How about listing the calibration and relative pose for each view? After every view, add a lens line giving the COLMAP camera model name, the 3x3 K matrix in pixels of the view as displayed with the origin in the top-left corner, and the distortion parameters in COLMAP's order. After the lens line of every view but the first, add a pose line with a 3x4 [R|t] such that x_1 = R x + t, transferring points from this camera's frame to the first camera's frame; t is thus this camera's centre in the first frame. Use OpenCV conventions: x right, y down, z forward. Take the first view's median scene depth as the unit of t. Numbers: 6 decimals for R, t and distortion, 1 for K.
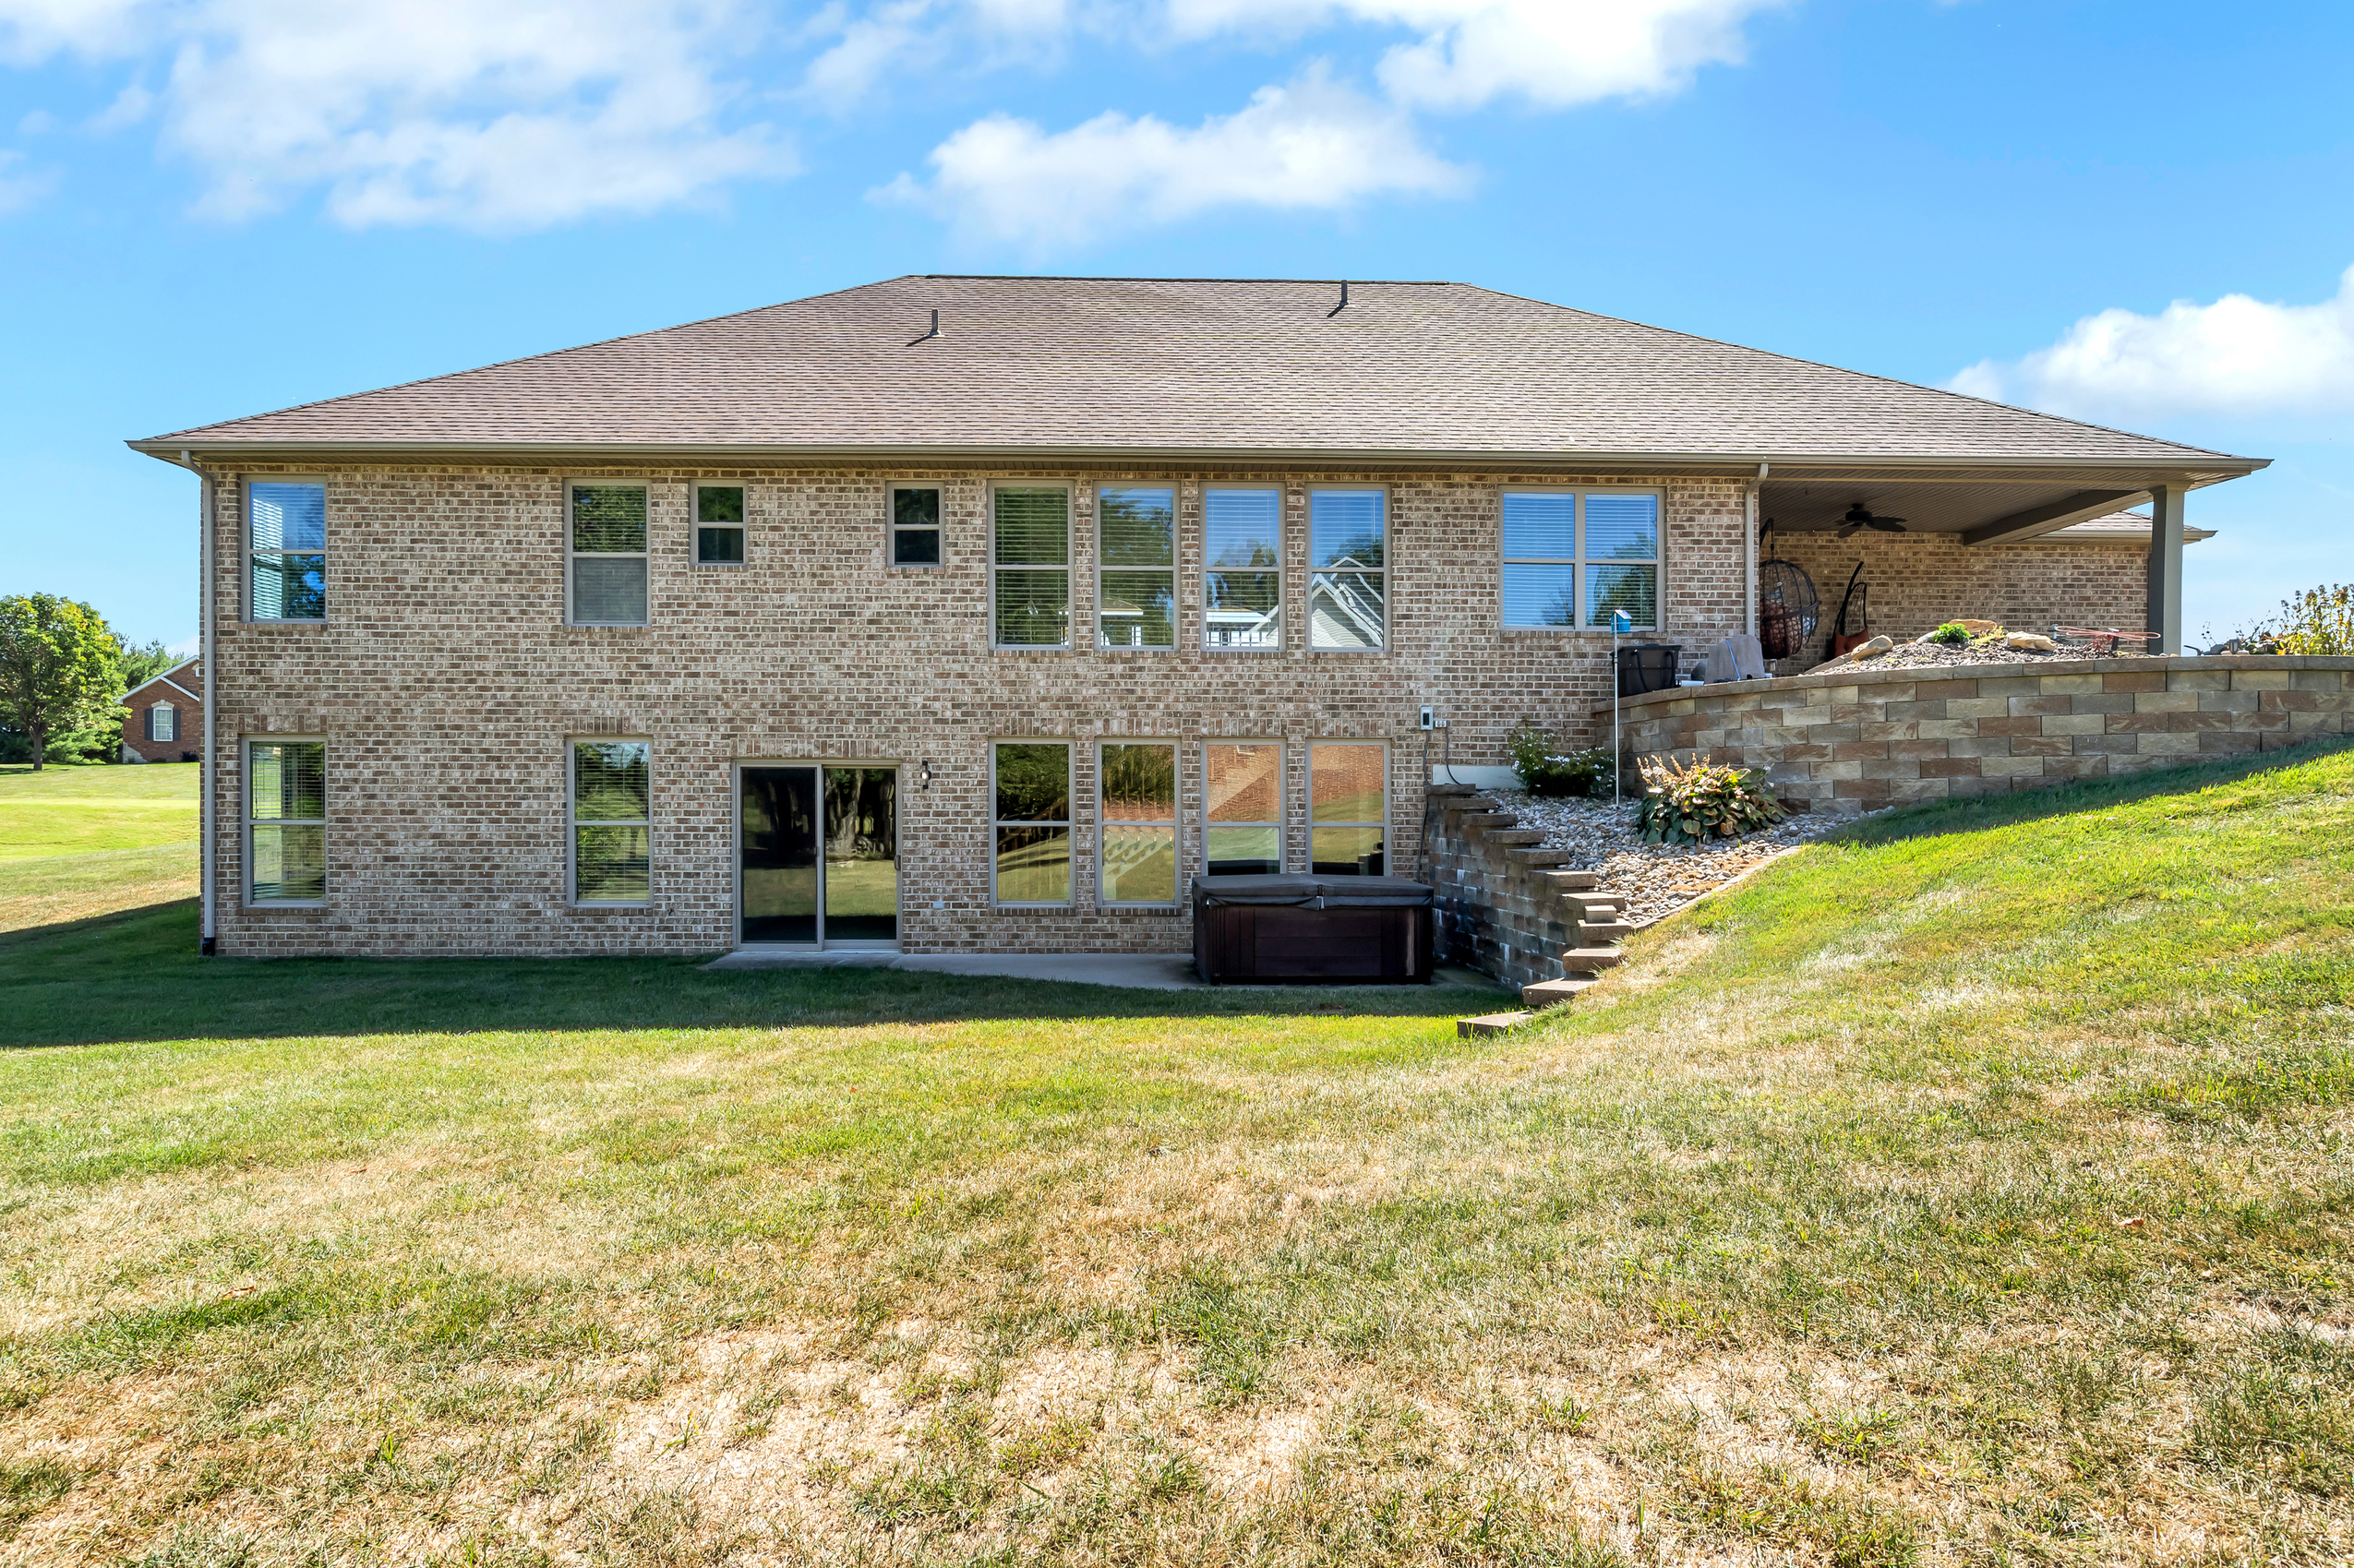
lens RADIAL K [[1364.4, 0, 1173.3], [0, 1364.4, 795.3], [0, 0, 1]] dist [0.005506, 0.000251]
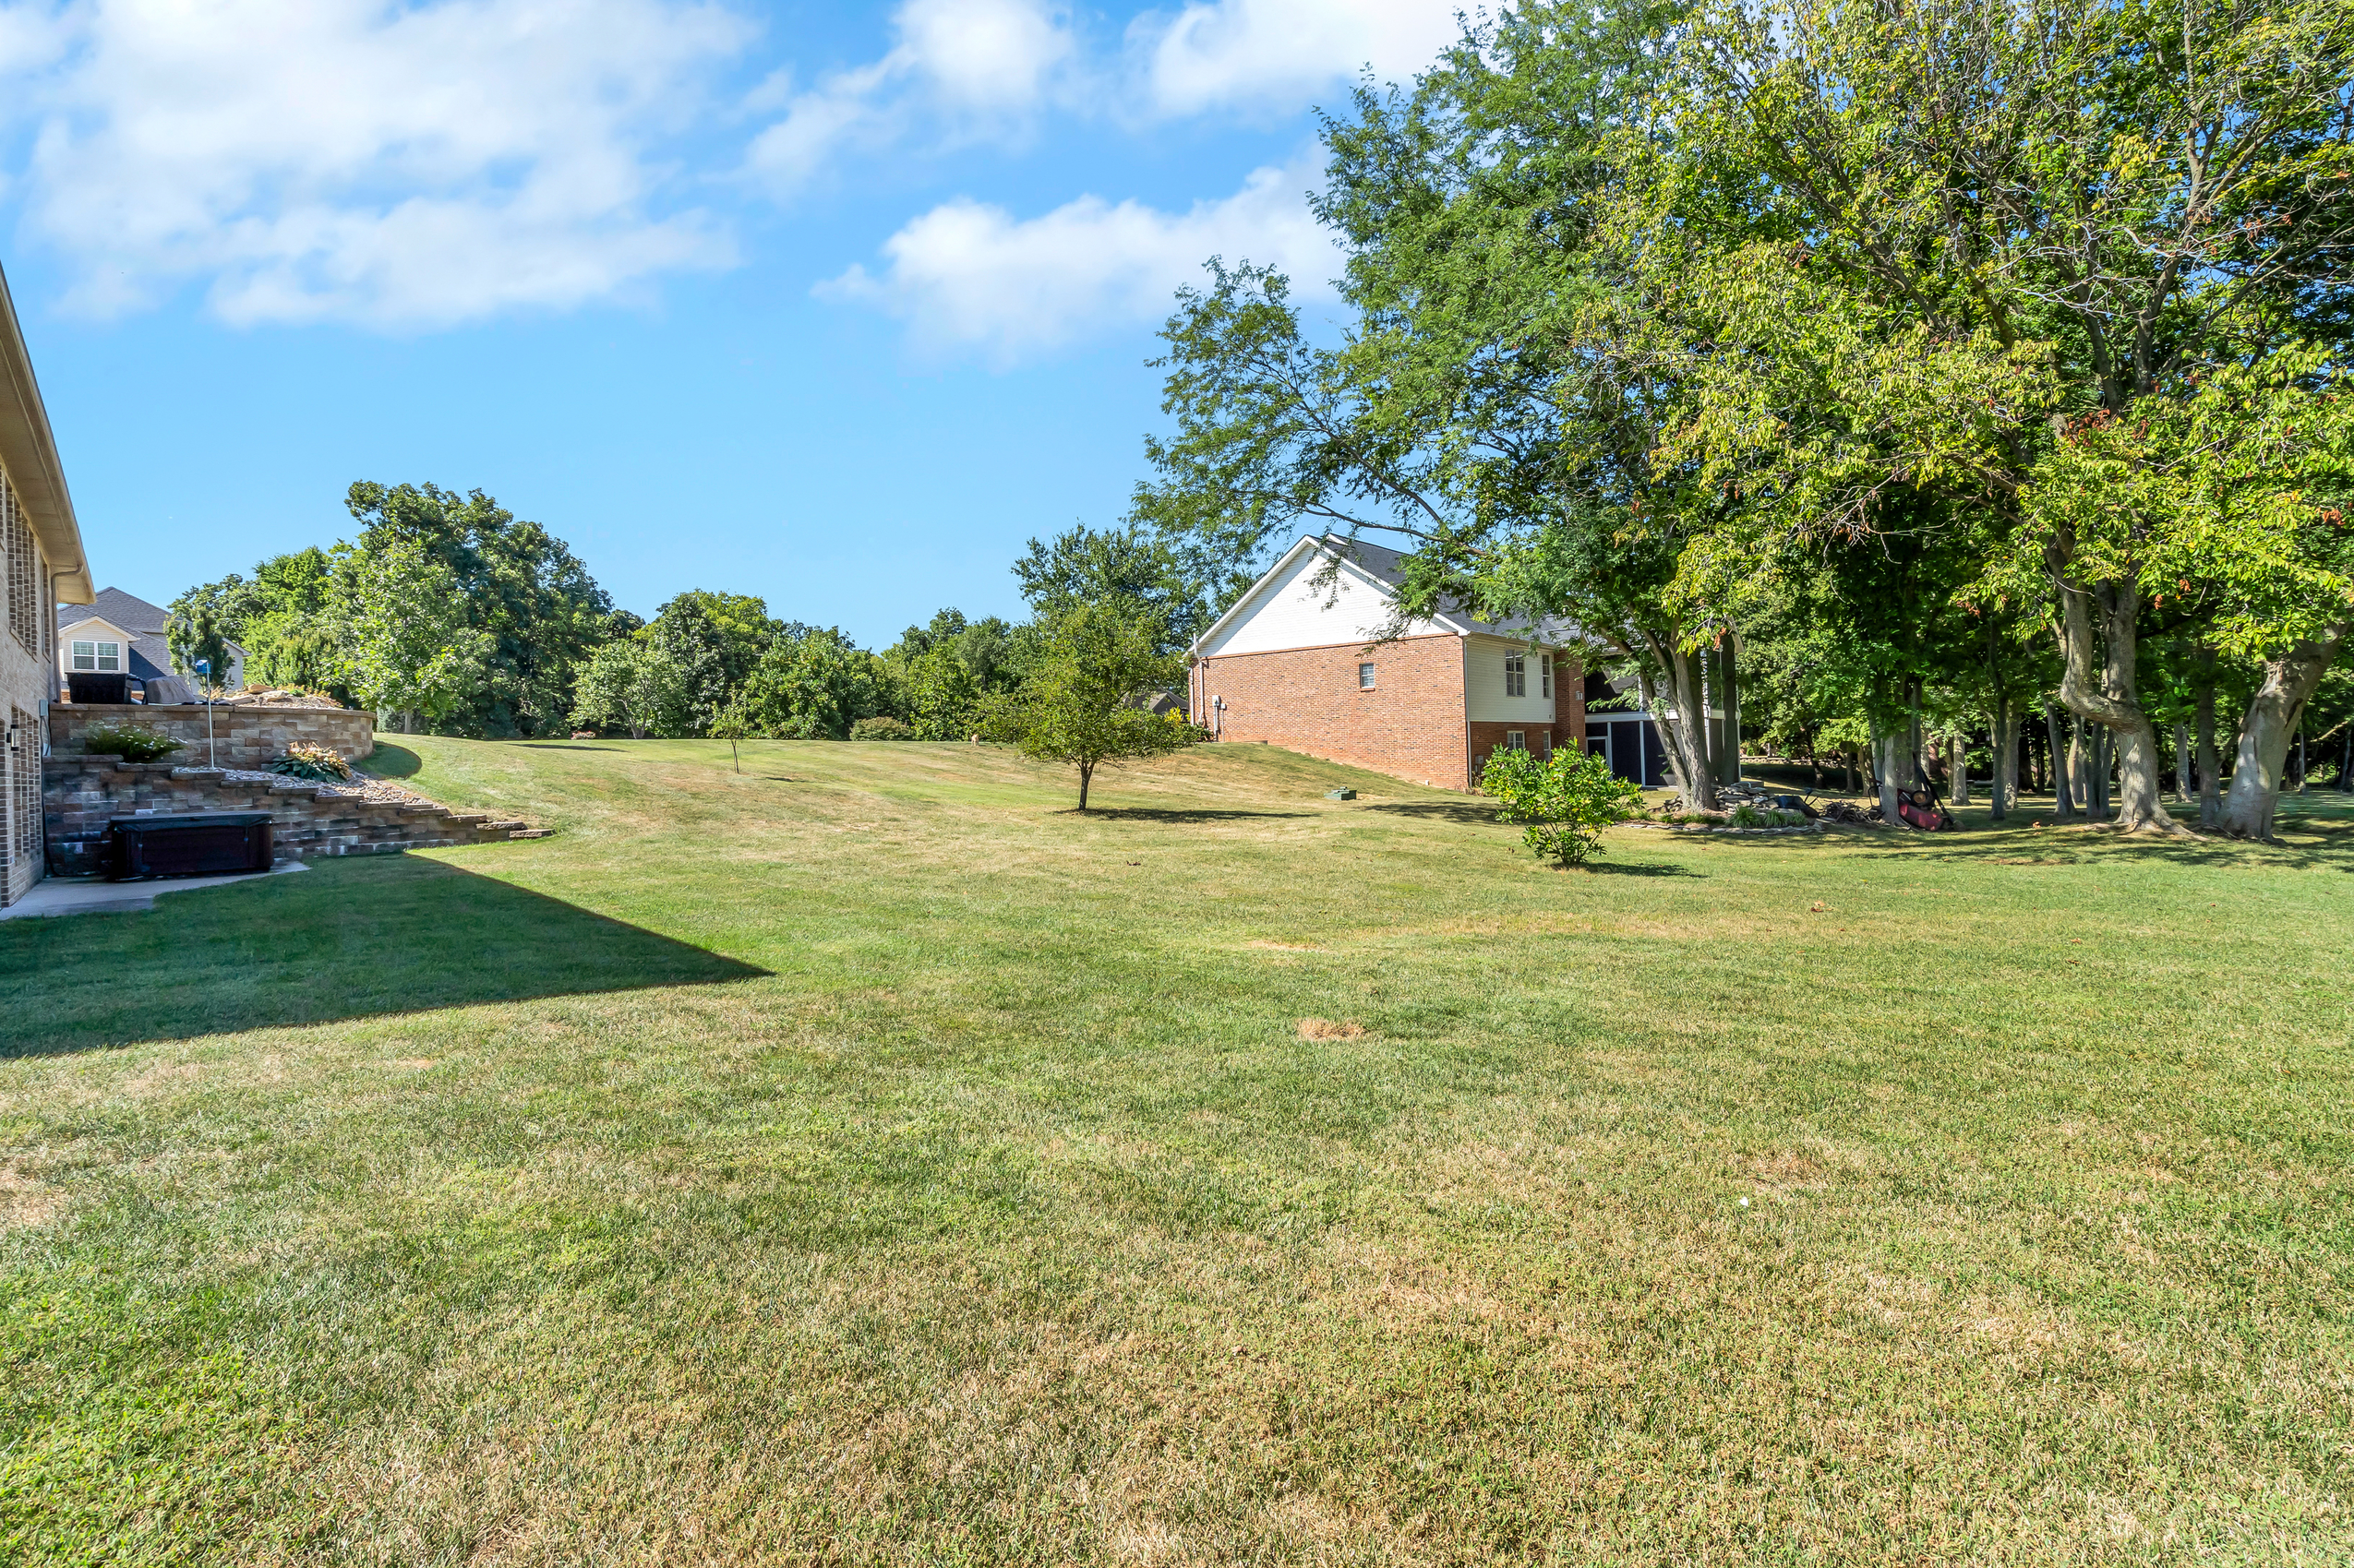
lens RADIAL K [[1092.4, 0, 1176.4], [0, 1092.4, 779.3], [0, 0, 1]] dist [0.000208, 0.000783]
pose [[-0.664452, 0.002039, 0.747328, -1.428947], [0.022558, 0.999595, 0.017329, 0.023029], [-0.746990, 0.028372, -0.664229, 0.885619]]
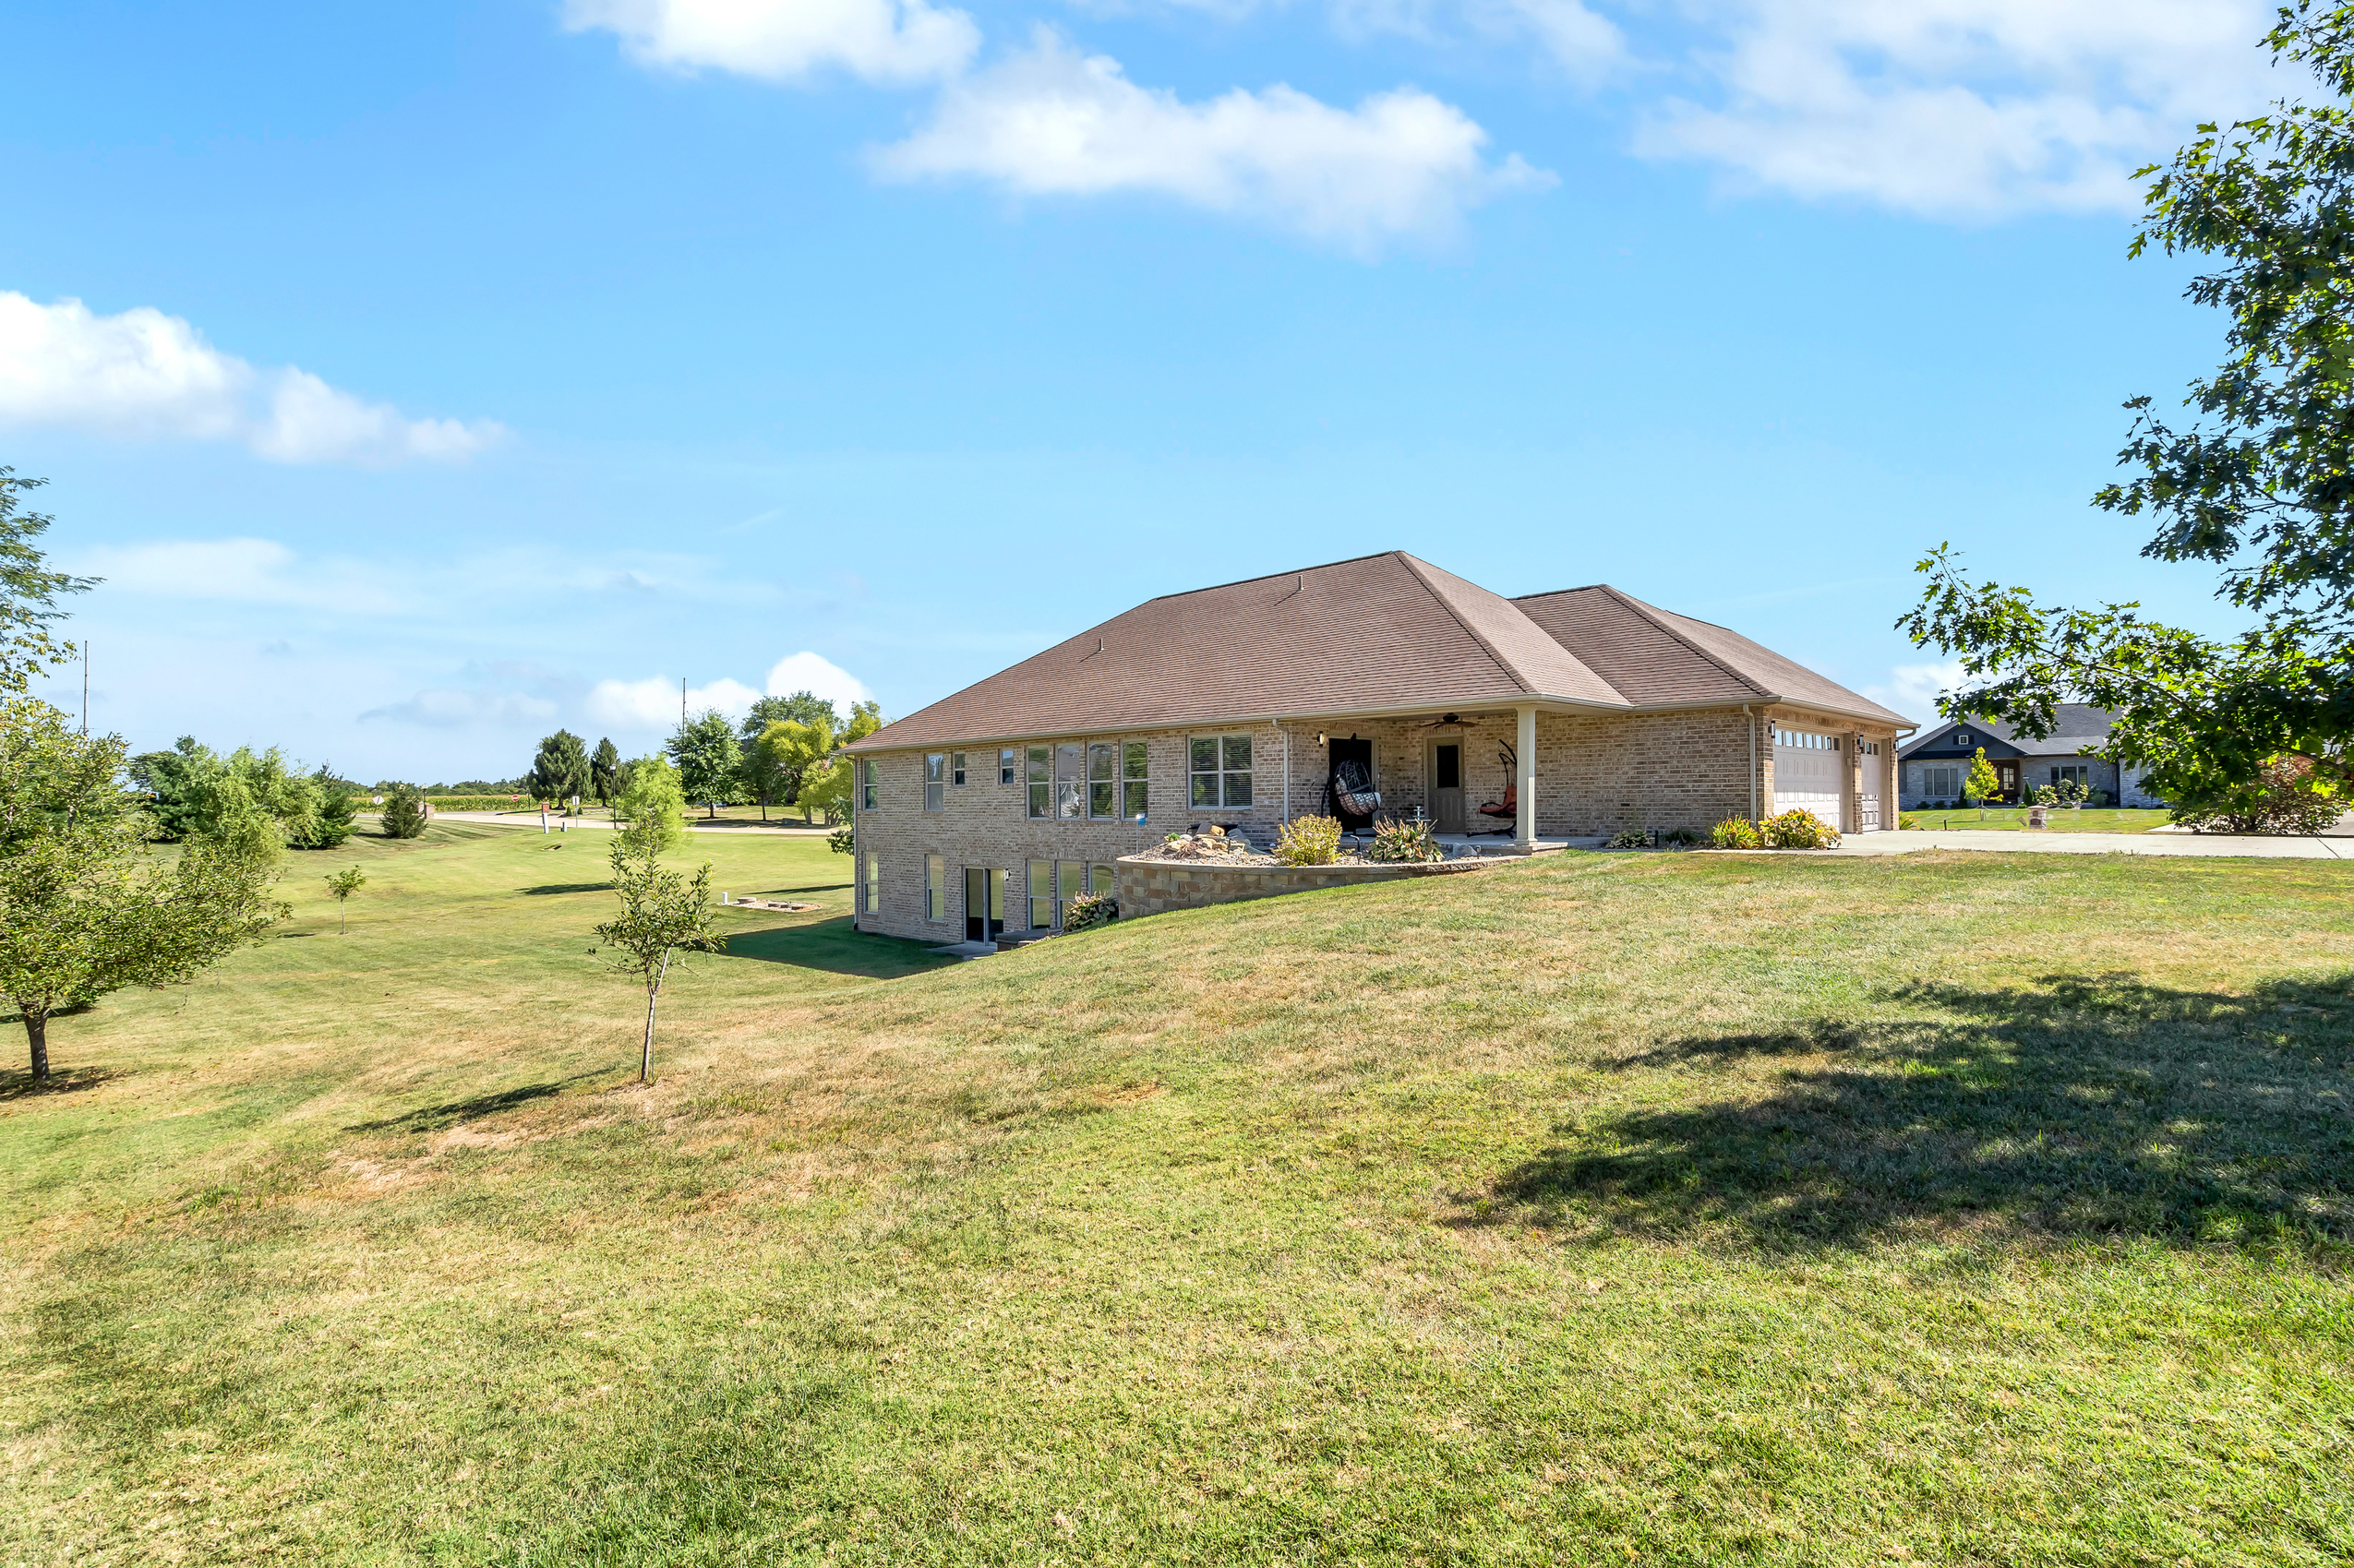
lens RADIAL K [[1092.4, 0, 1166.1], [0, 1092.4, 789.0], [0, 0, 1]] dist [0.000208, 0.000783]
pose [[0.682410, -0.020794, -0.730674, 1.344990], [0.016343, 0.999779, -0.013189, -0.131132], [0.730787, -0.002941, 0.682599, -0.061173]]
